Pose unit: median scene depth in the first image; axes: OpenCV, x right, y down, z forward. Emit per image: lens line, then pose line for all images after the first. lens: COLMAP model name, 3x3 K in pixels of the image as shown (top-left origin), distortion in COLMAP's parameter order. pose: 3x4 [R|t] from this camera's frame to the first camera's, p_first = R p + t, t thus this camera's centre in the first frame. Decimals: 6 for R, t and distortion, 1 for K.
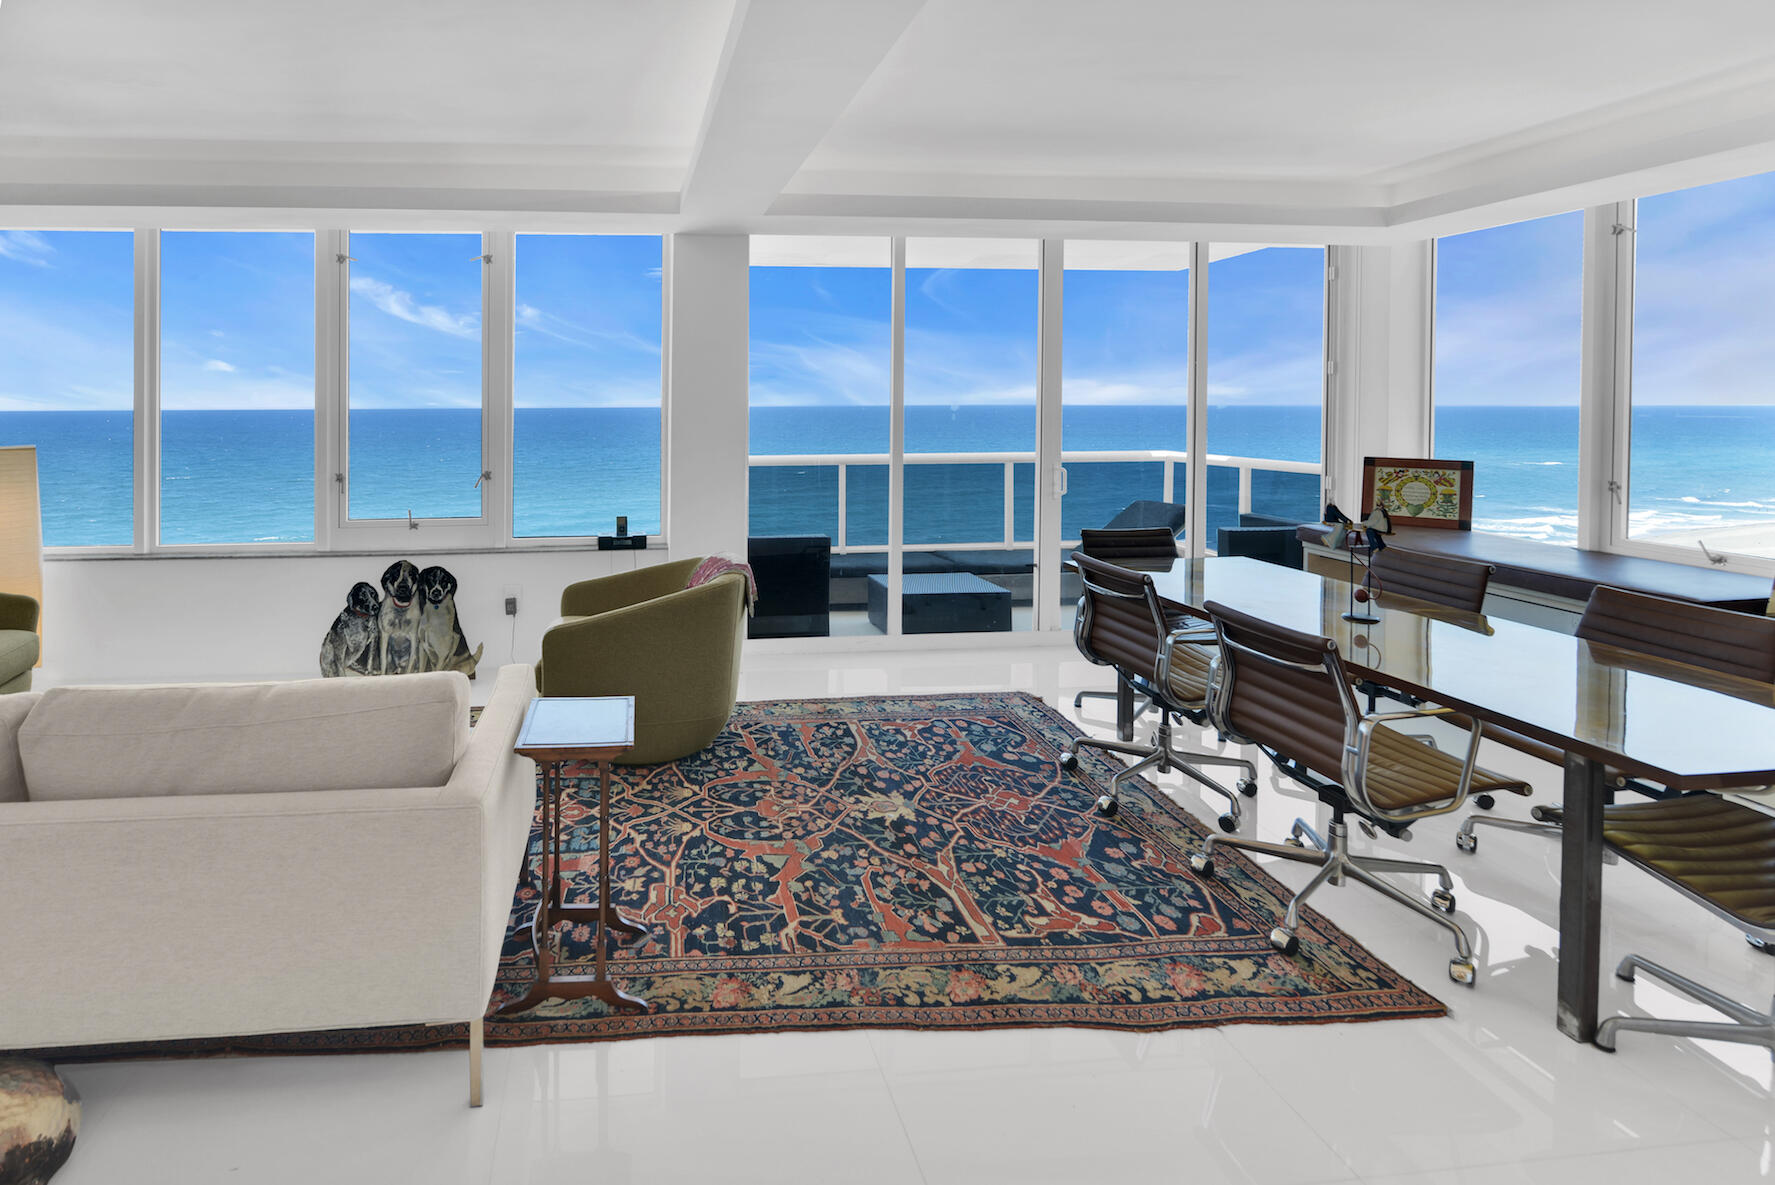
lens RADIAL K [[880.7, 0, 696.4], [0, 880.7, 423.3], [0, 0, 1]] dist [-0.012842, -0.000833]
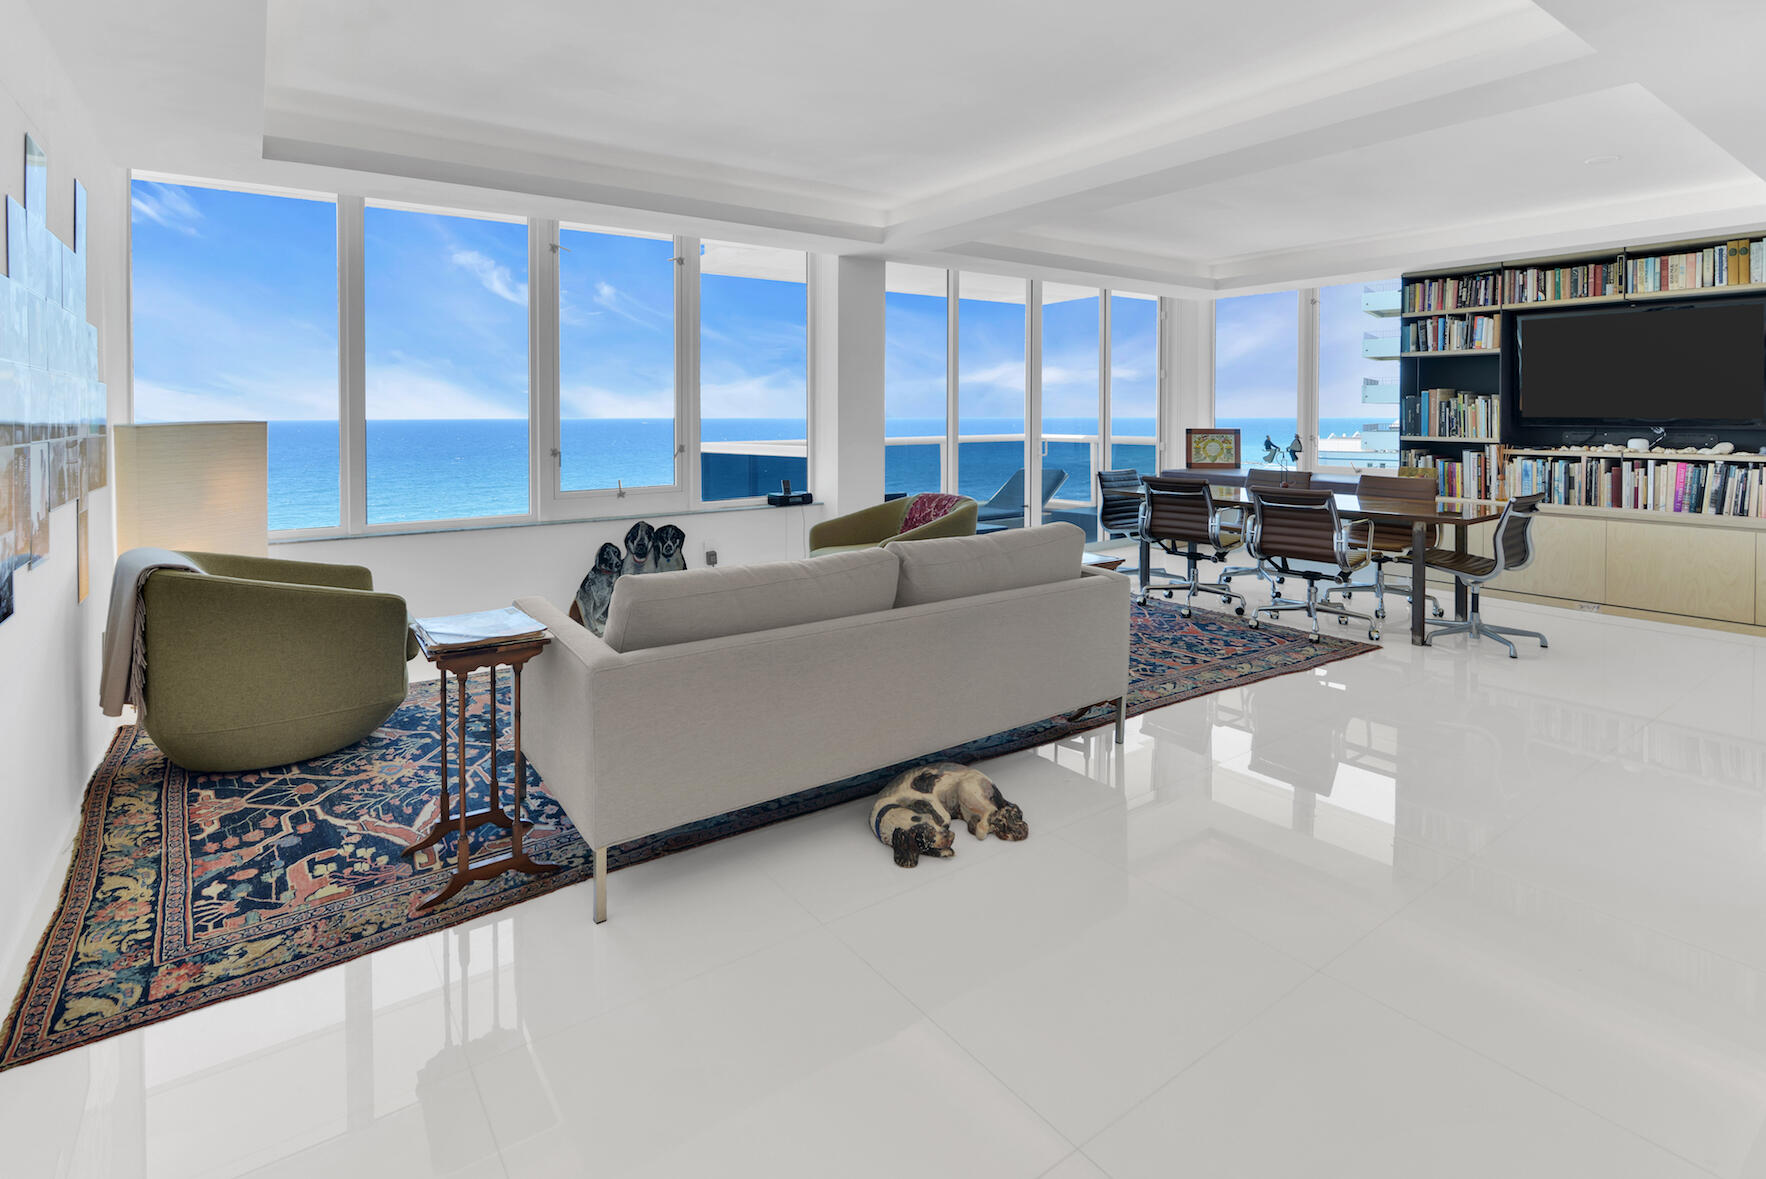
lens RADIAL K [[893.2, 0, 882.3], [0, 893.2, 422.8], [0, 0, 1]] dist [-0.003525, -0.001381]
pose [[0.855722, -0.004851, 0.517413, -0.665049], [0.010014, 0.999924, -0.007186, 0.038879], [-0.517339, 0.011330, 0.855706, -0.157875]]
